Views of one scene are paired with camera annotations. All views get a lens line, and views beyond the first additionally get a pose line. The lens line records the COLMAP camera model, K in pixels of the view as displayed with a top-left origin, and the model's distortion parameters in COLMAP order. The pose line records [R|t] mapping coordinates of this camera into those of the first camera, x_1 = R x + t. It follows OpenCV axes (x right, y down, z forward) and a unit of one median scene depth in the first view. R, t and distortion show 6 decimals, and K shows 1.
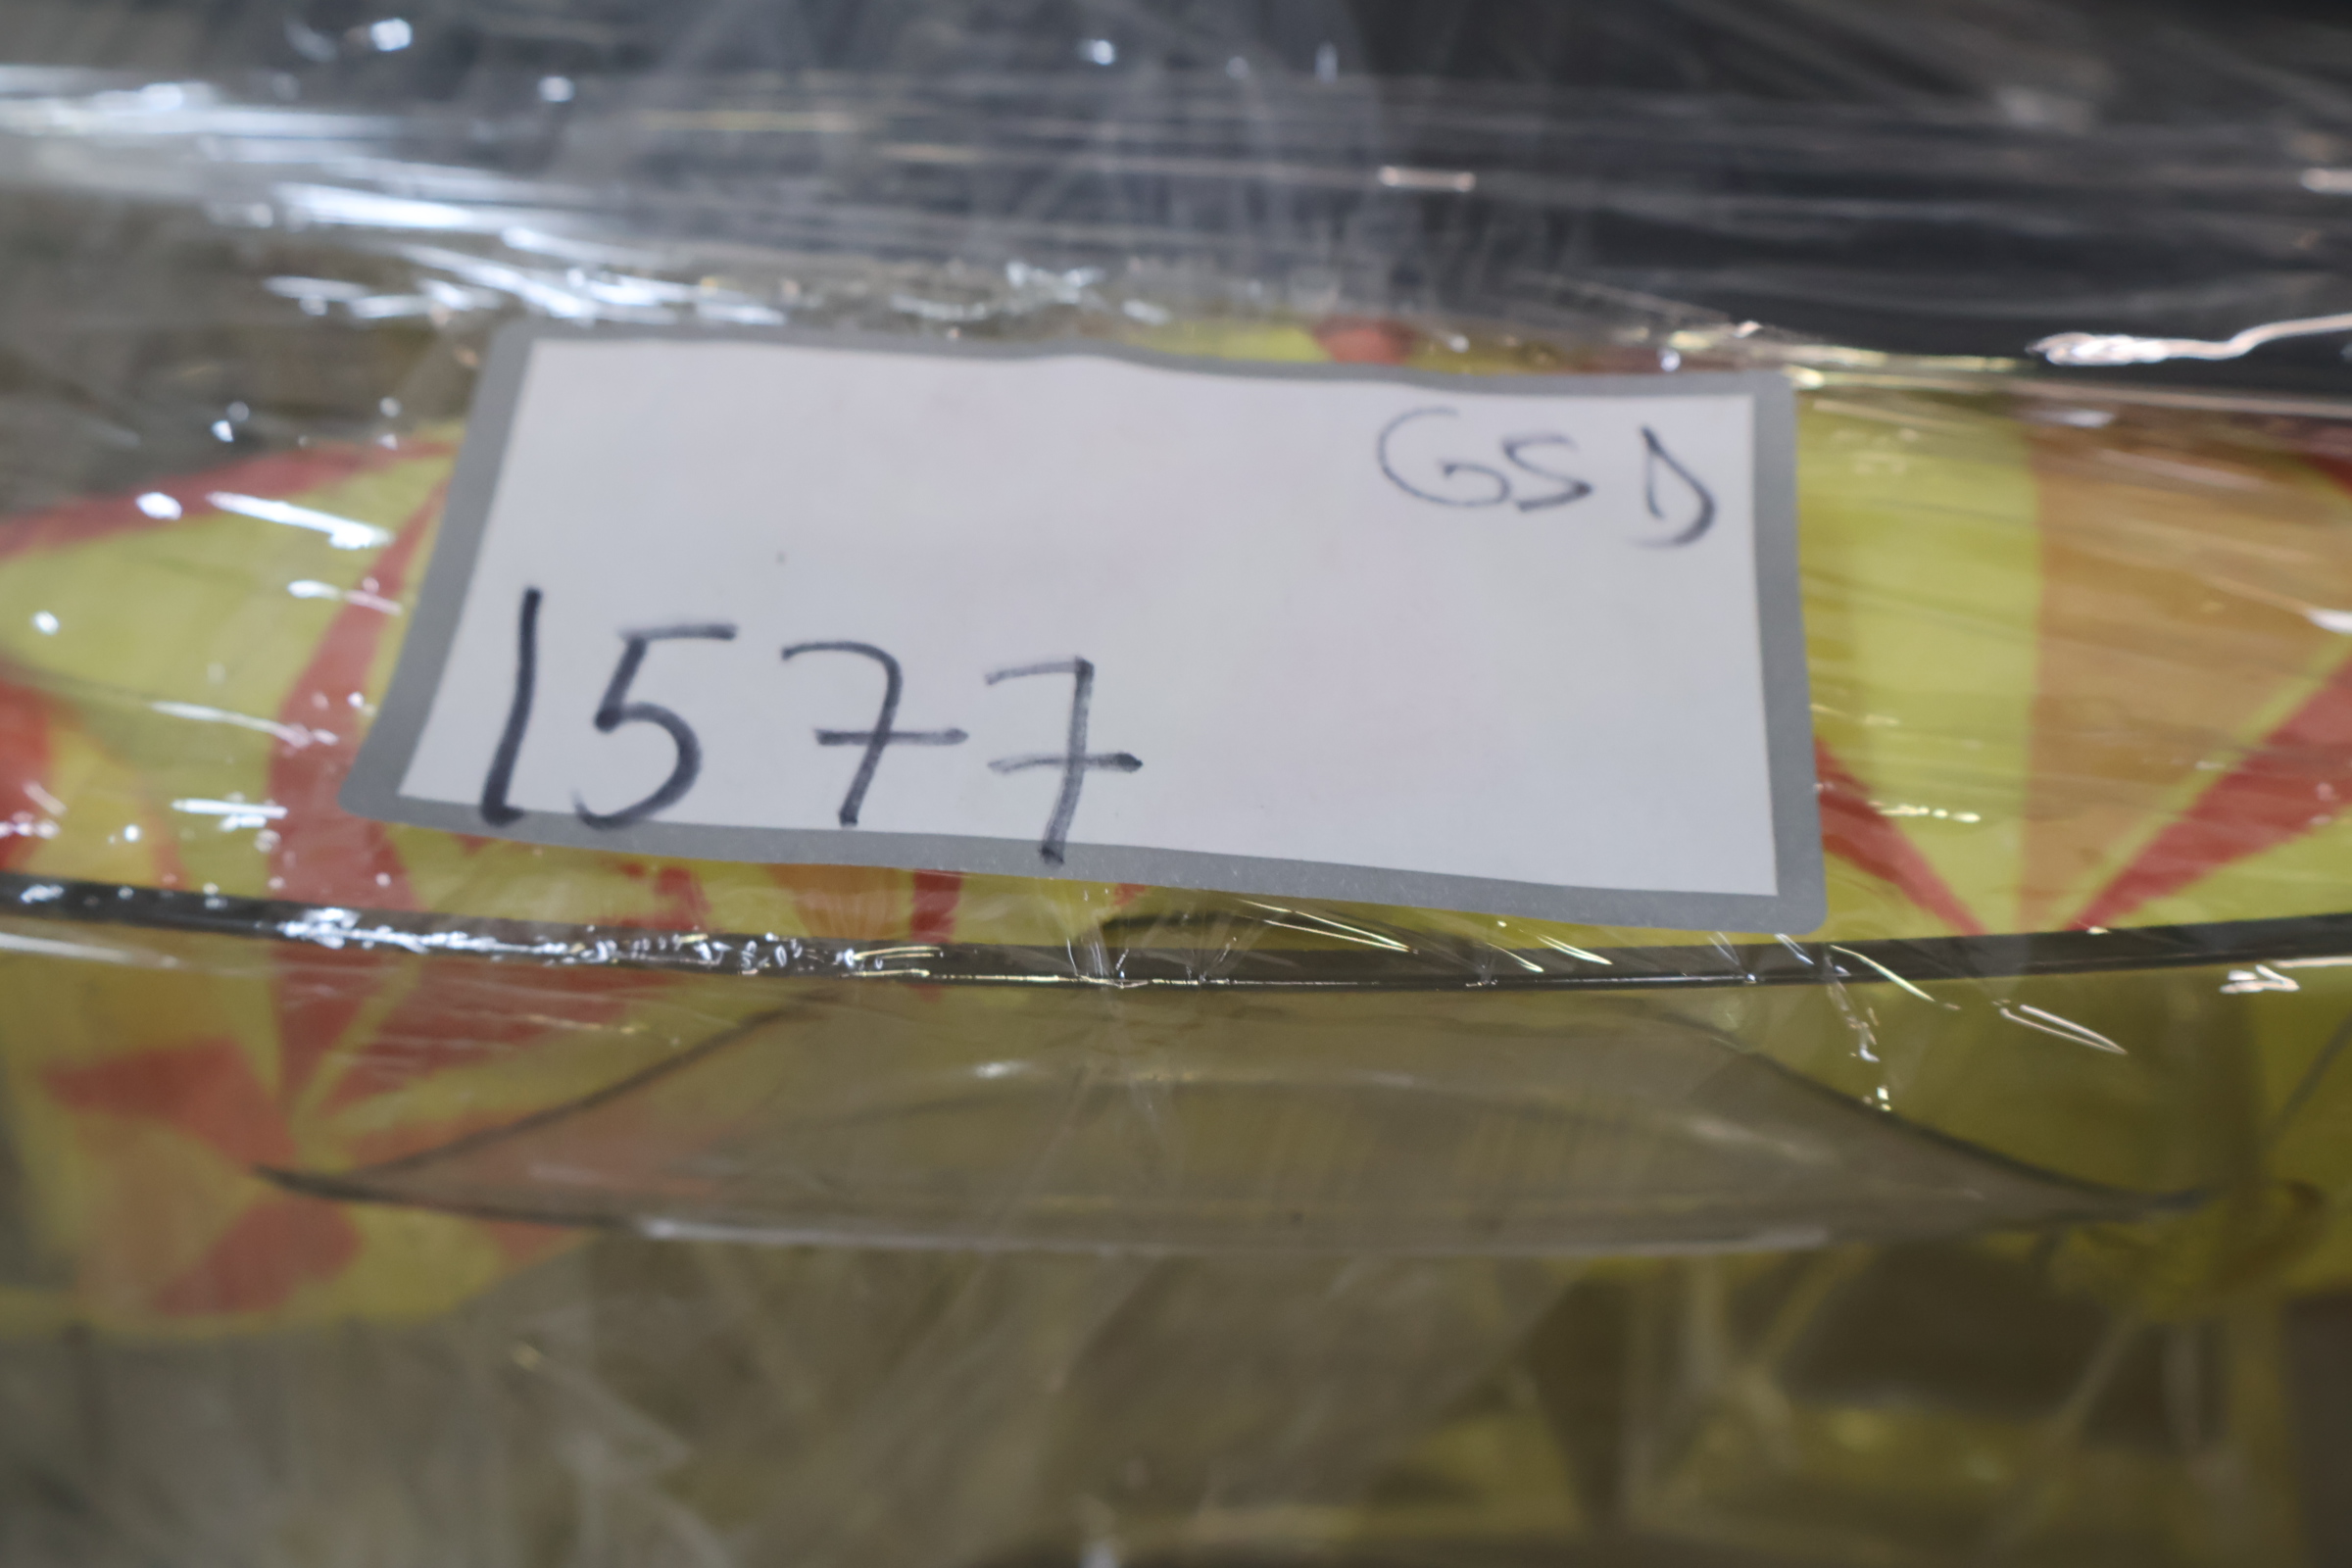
lens RADIAL K [[2368.4, 0, 1171.7], [0, 2368.4, 787.5], [0, 0, 1]] dist [-0.005632, 0.006777]
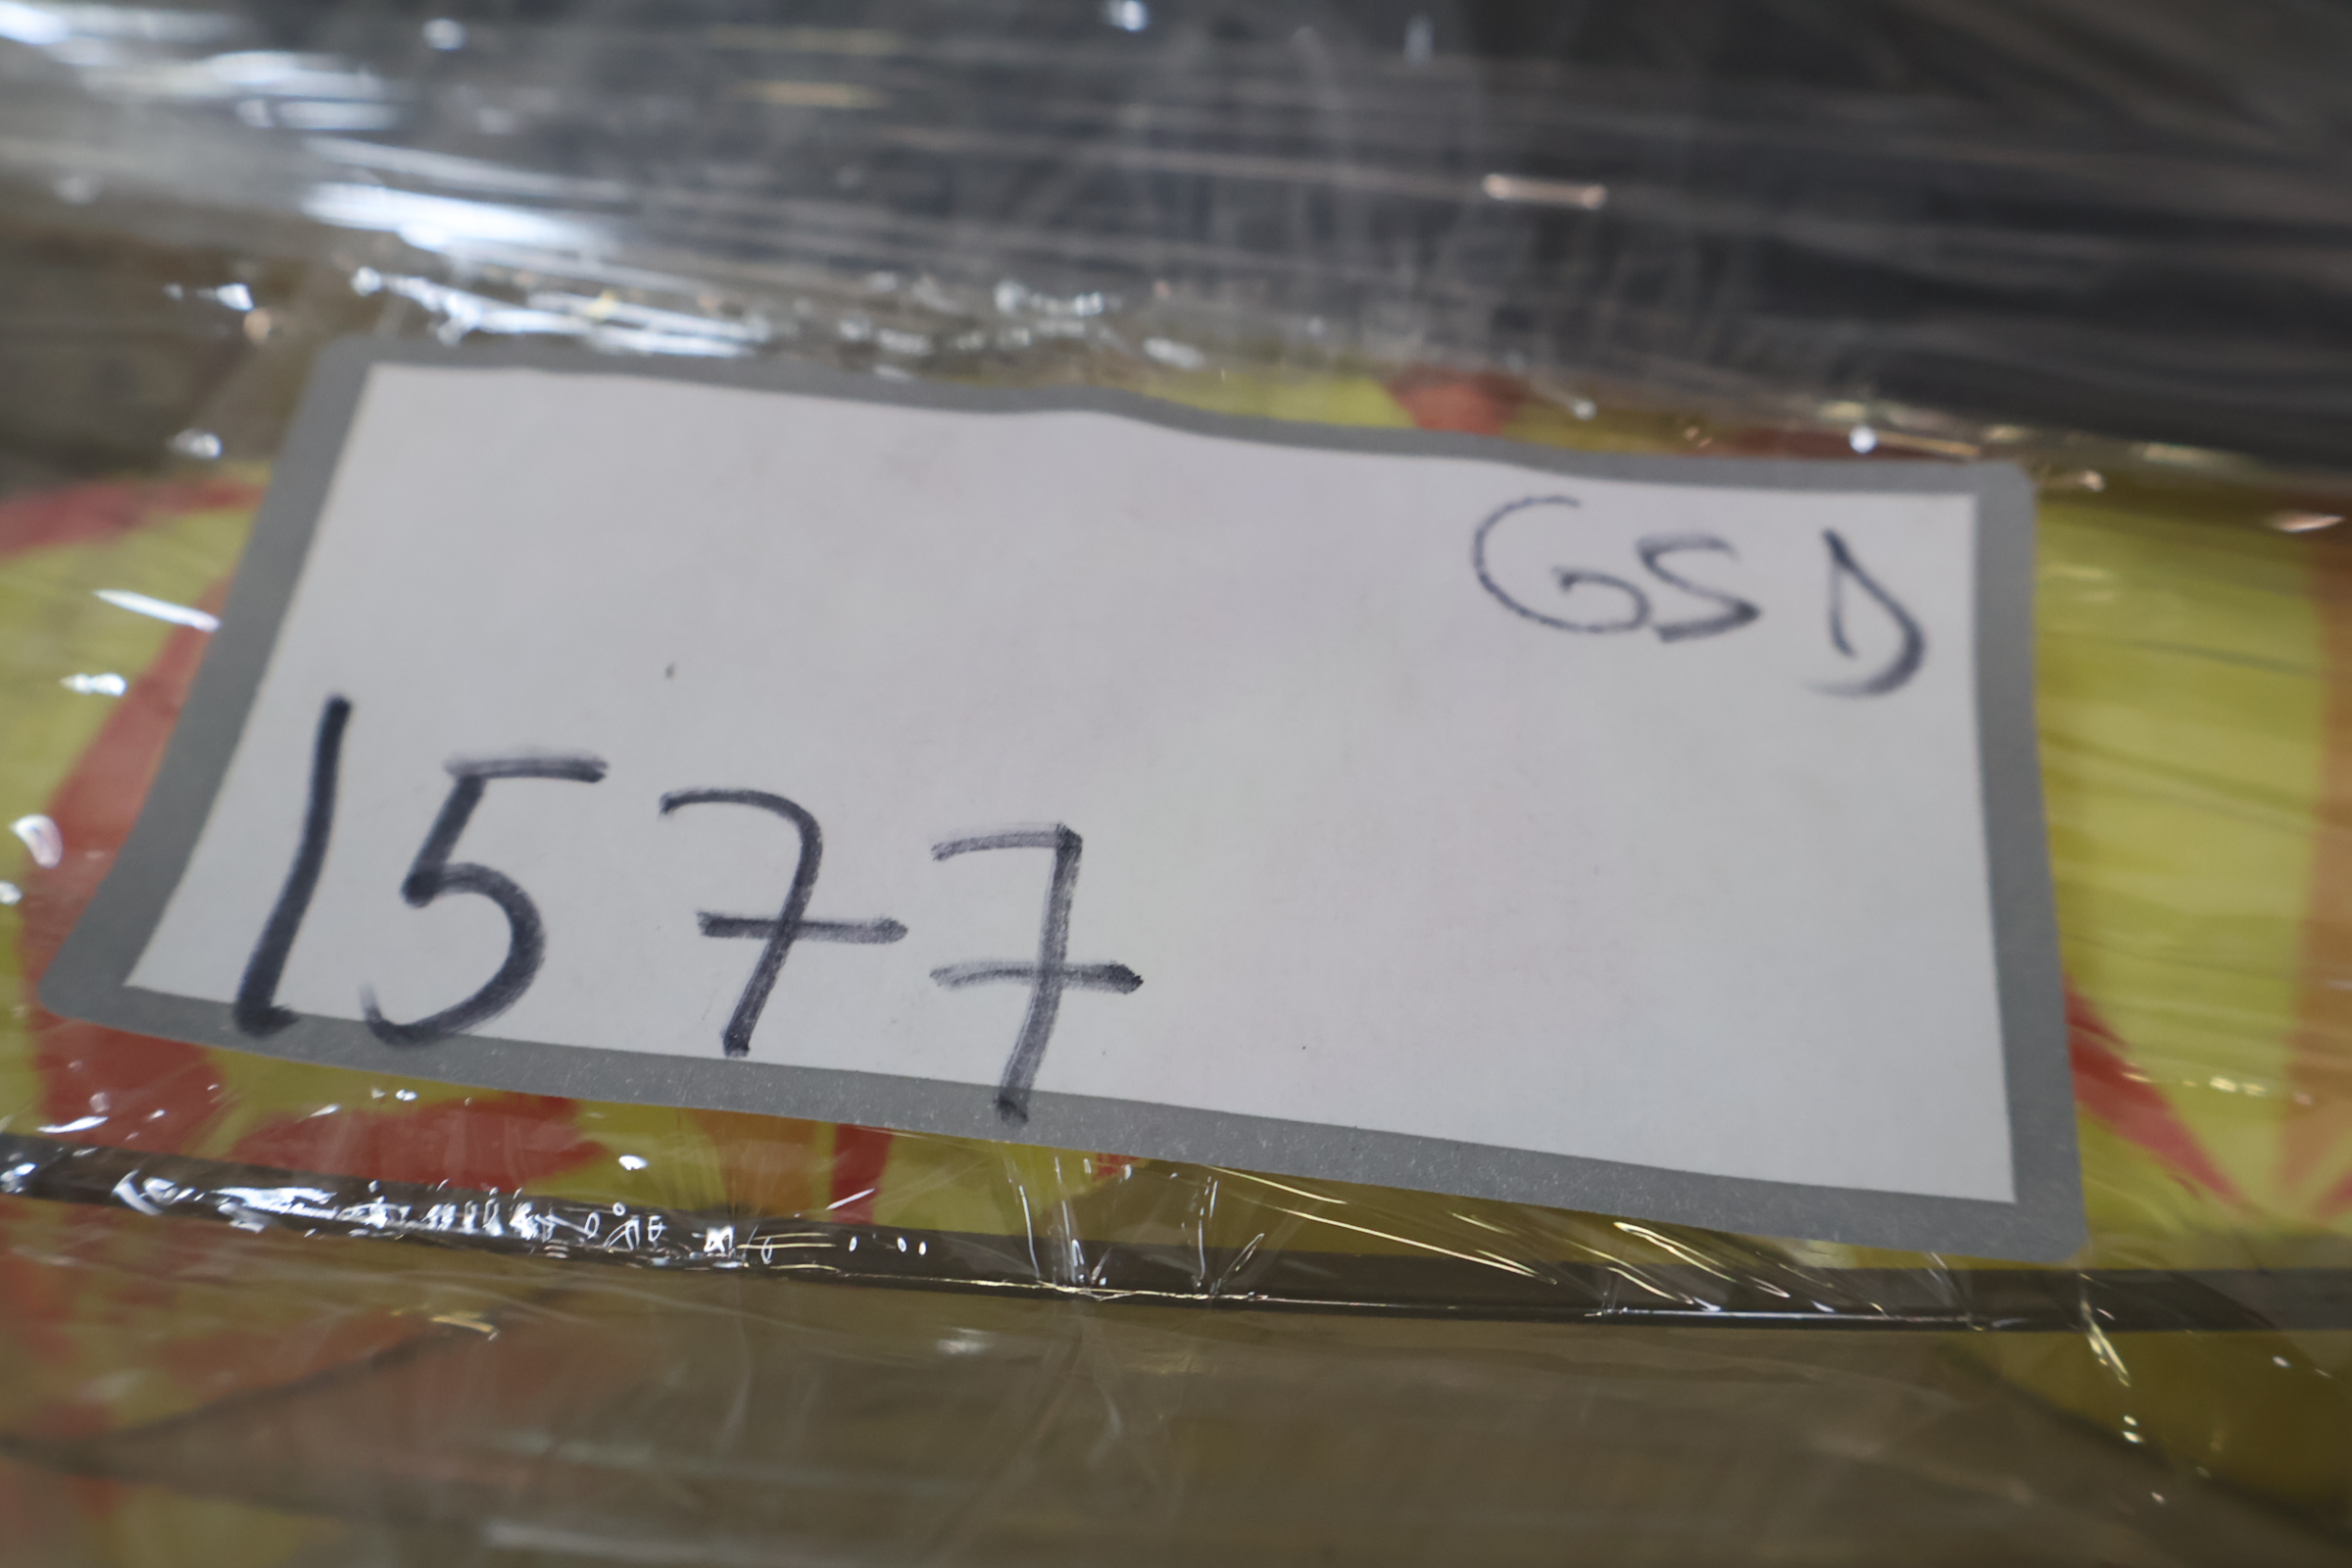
lens RADIAL K [[2368.4, 0, 1171.7], [0, 2368.4, 787.5], [0, 0, 1]] dist [-0.005632, 0.006777]
pose [[0.999240, 0.037057, -0.012084, 0.003006], [-0.037047, 0.999313, 0.001063, -0.065037], [0.012115, -0.000615, 0.999926, 0.249165]]
